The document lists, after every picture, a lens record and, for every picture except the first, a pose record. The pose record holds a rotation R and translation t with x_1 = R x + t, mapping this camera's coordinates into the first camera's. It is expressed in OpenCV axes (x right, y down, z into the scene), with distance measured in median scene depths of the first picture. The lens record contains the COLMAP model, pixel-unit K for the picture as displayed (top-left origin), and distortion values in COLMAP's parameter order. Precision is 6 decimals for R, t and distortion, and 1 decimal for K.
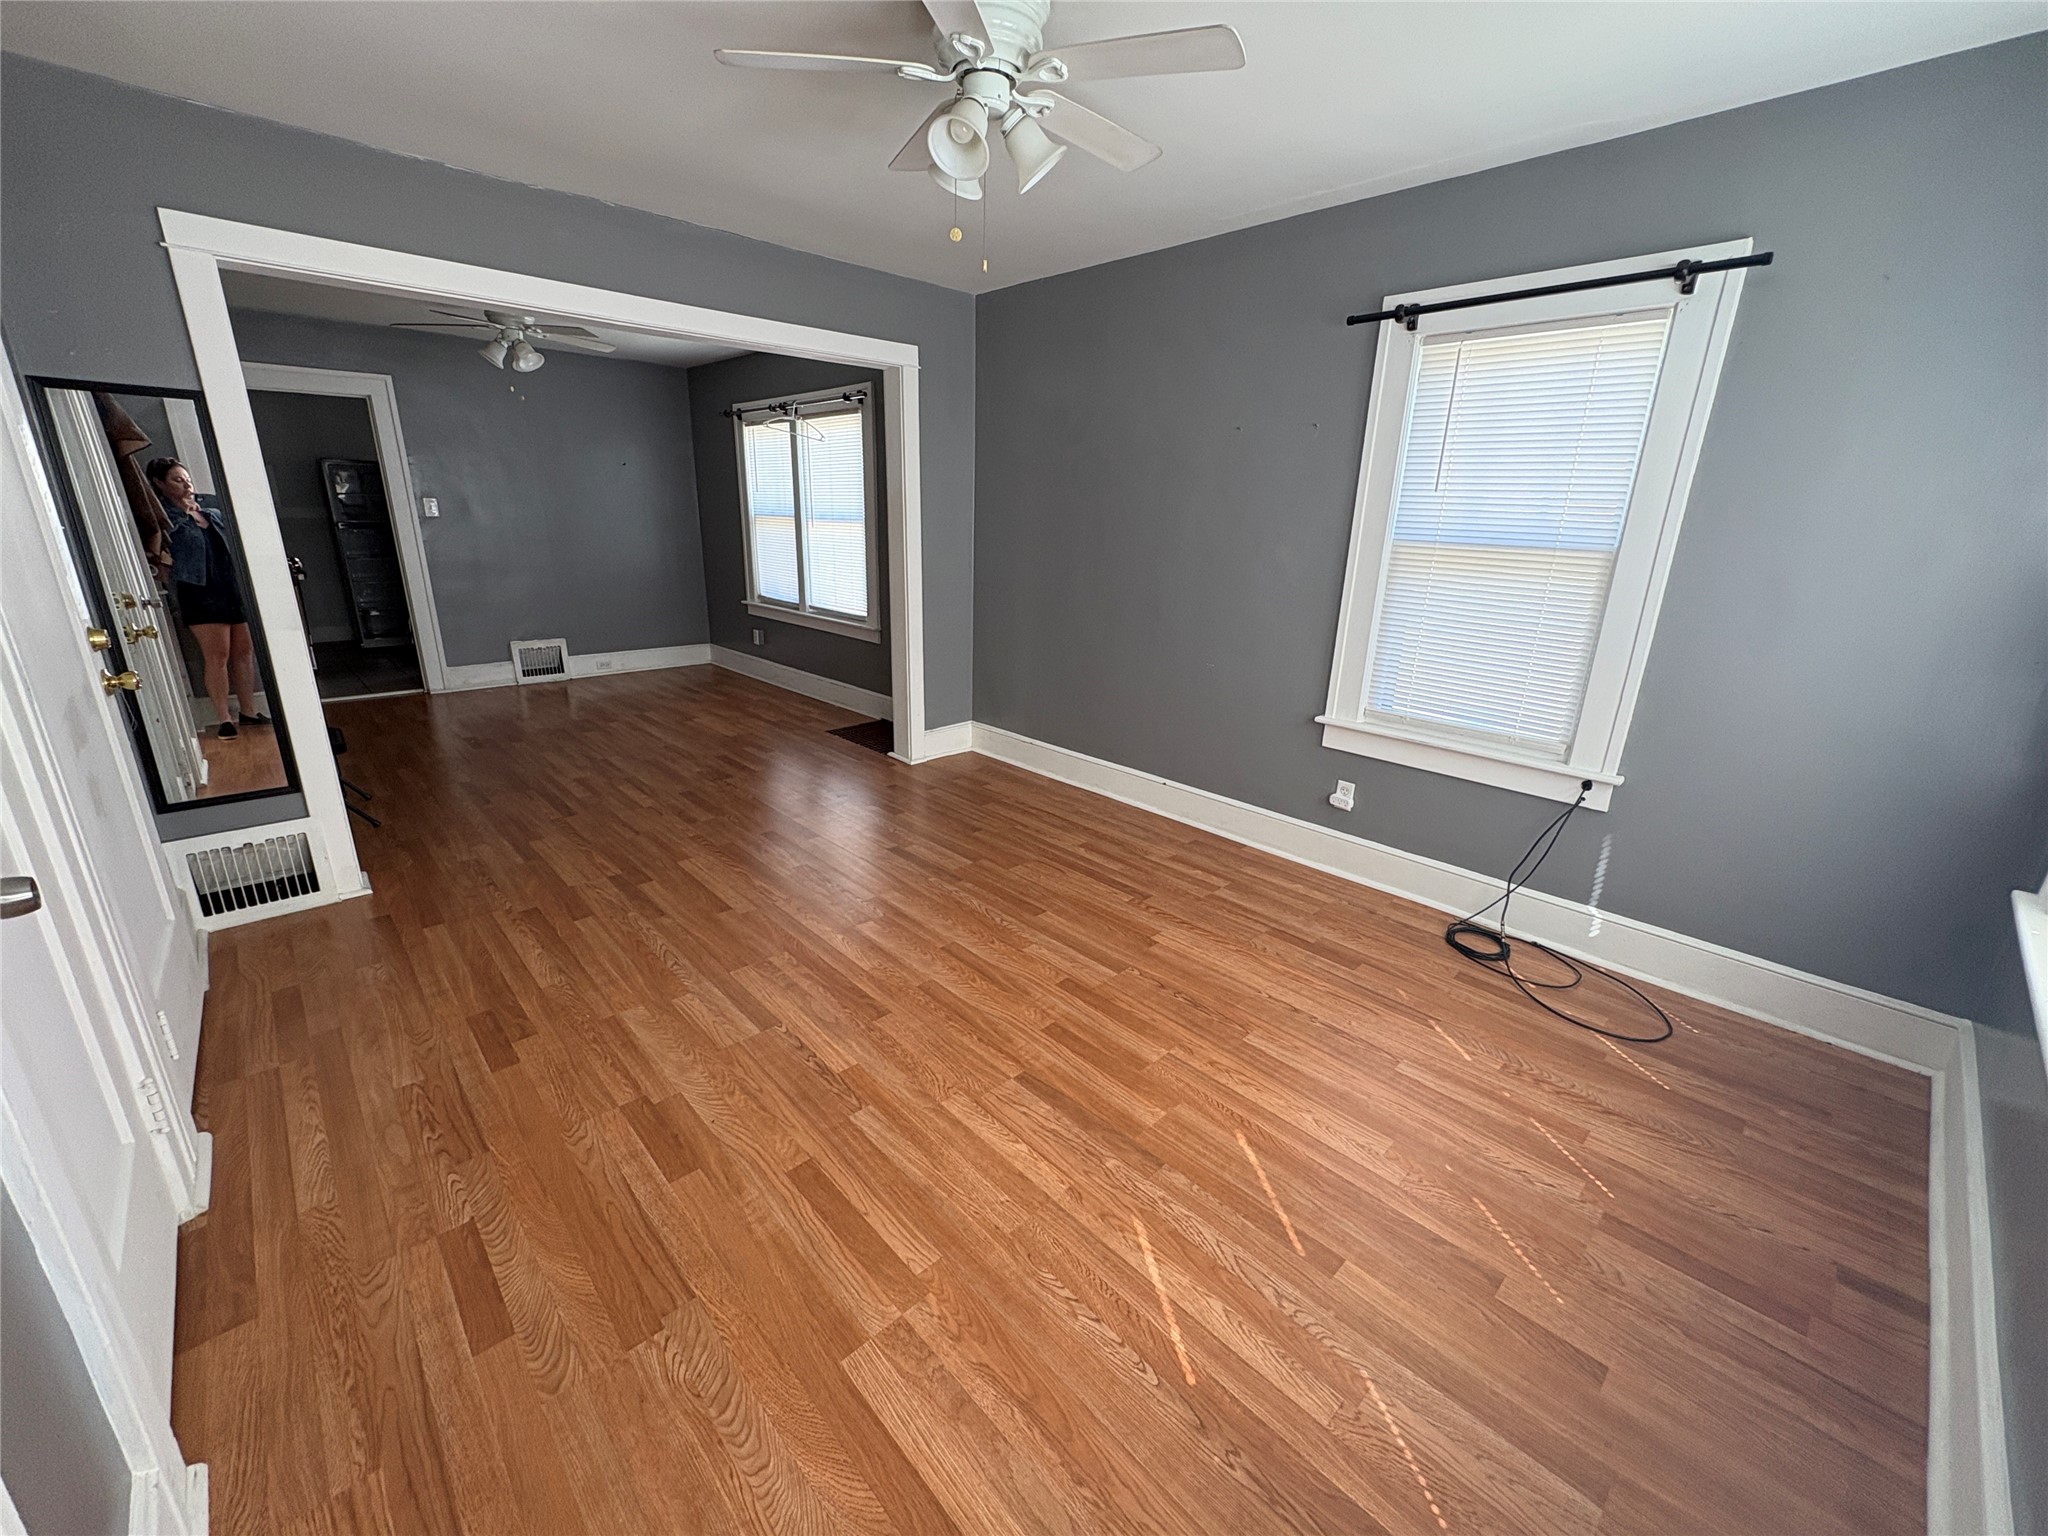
lens RADIAL K [[814.1, 0, 1024.0], [0, 814.1, 768.0], [0, 0, 1]] dist [-0.000080, 0.000133]
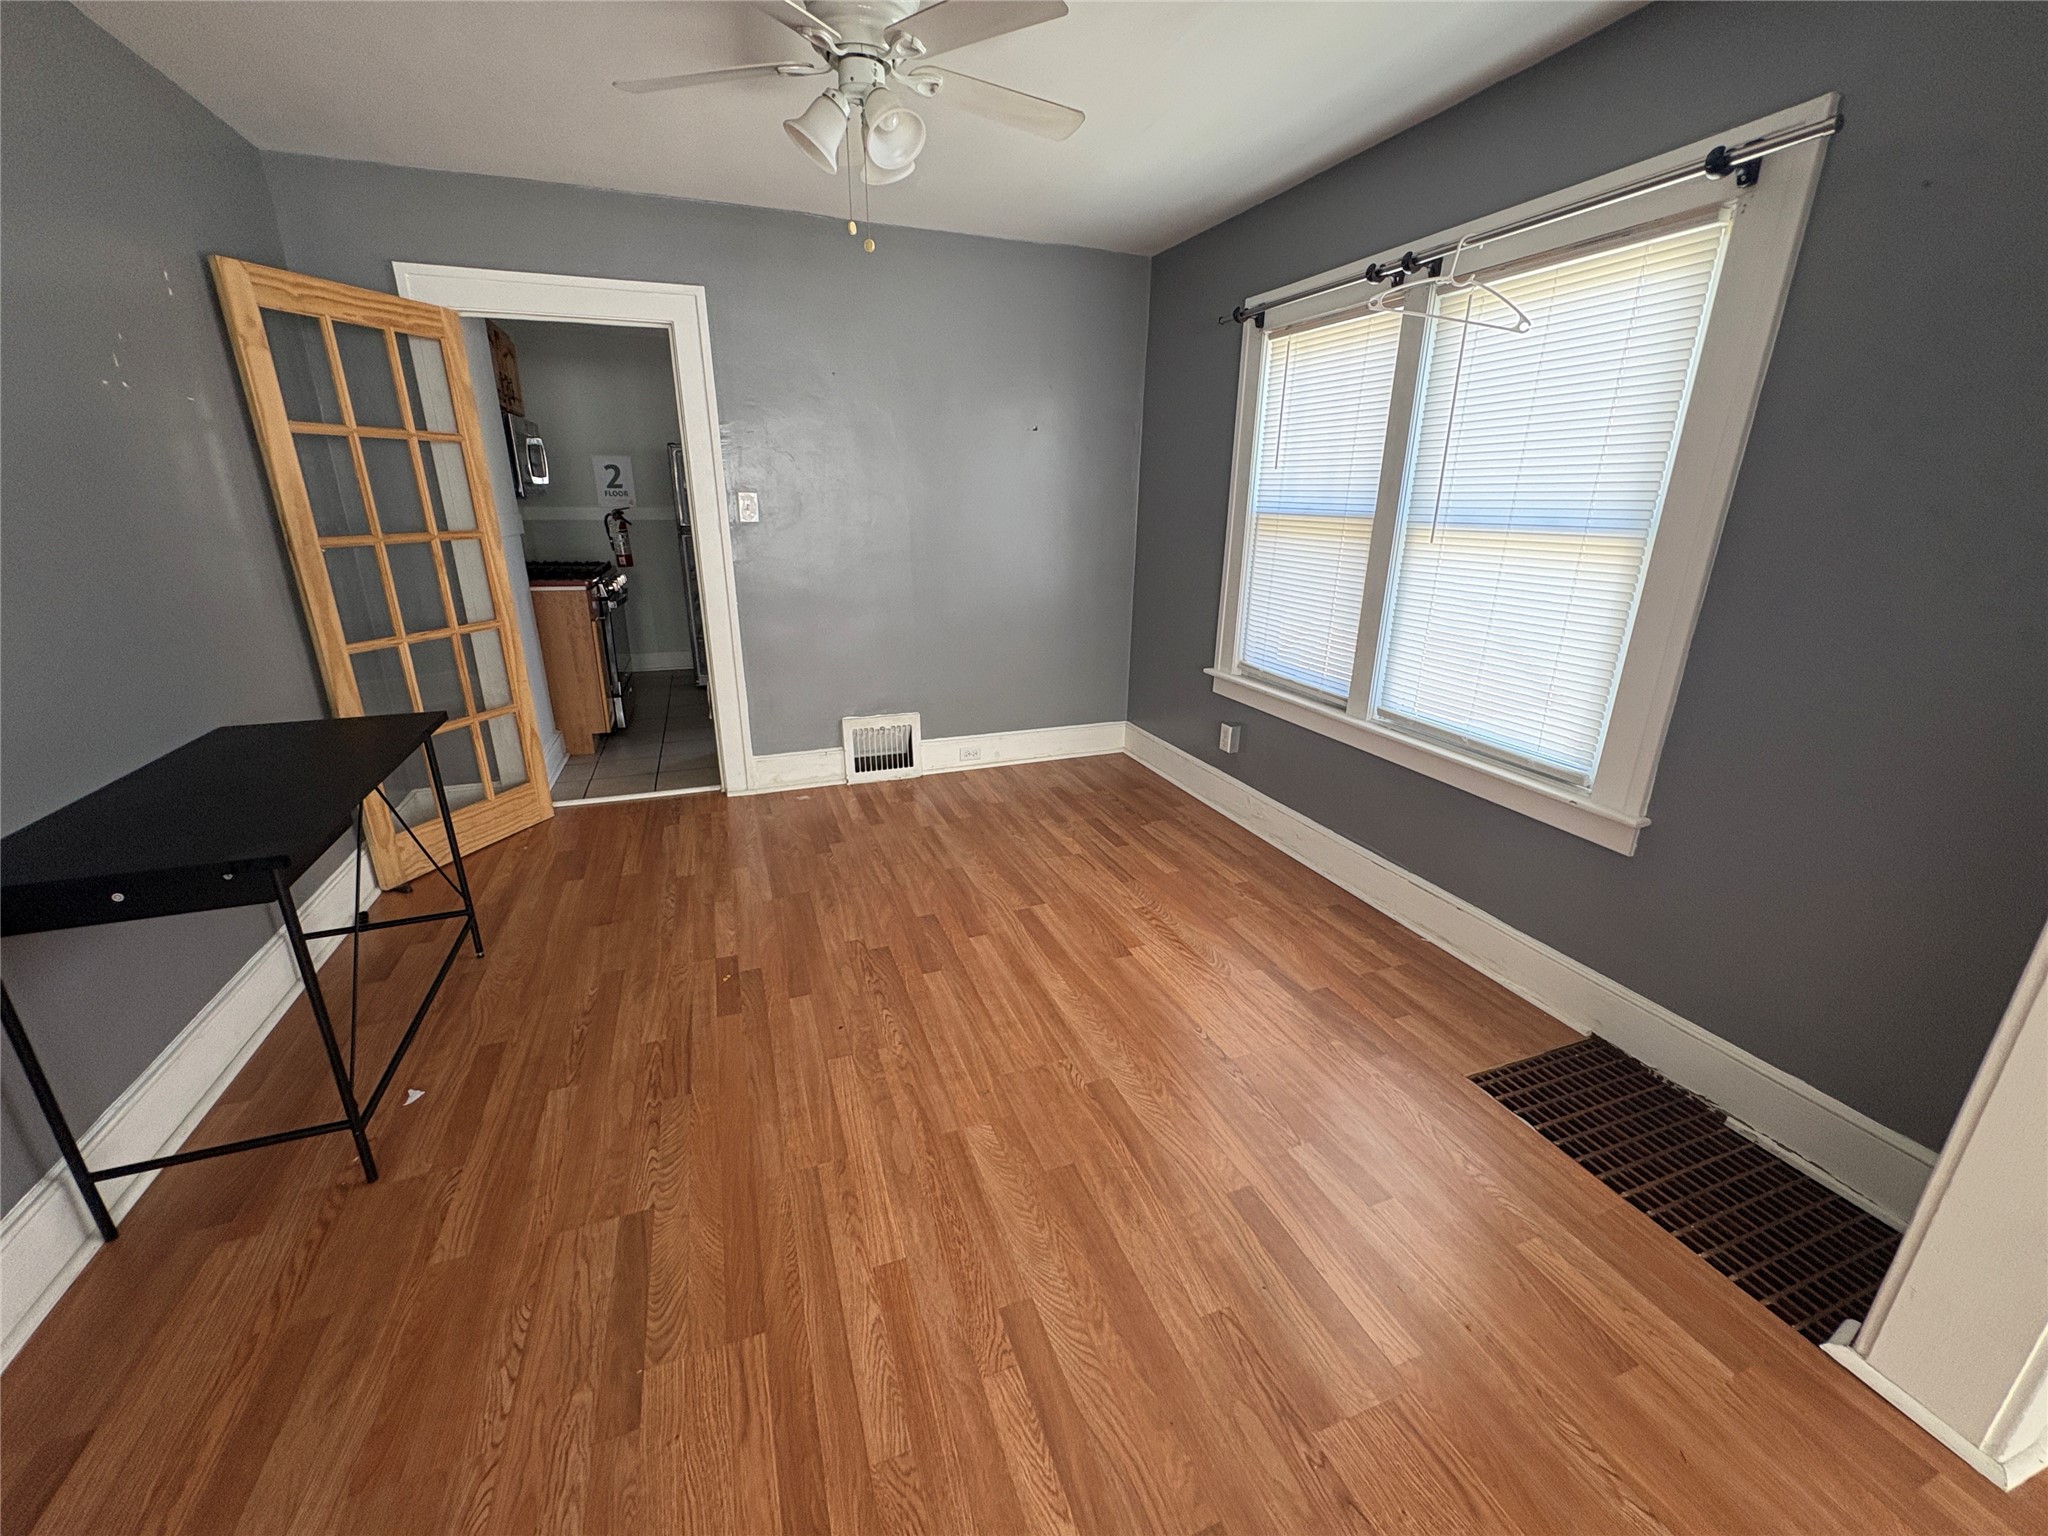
lens RADIAL K [[814.1, 0, 1024.0], [0, 814.1, 768.0], [0, 0, 1]] dist [-0.000080, 0.000133]
pose [[0.920394, 0.109155, -0.375446, -0.271274], [-0.104072, 0.993993, 0.033860, -0.159666], [0.376887, 0.007909, 0.926226, 0.489247]]
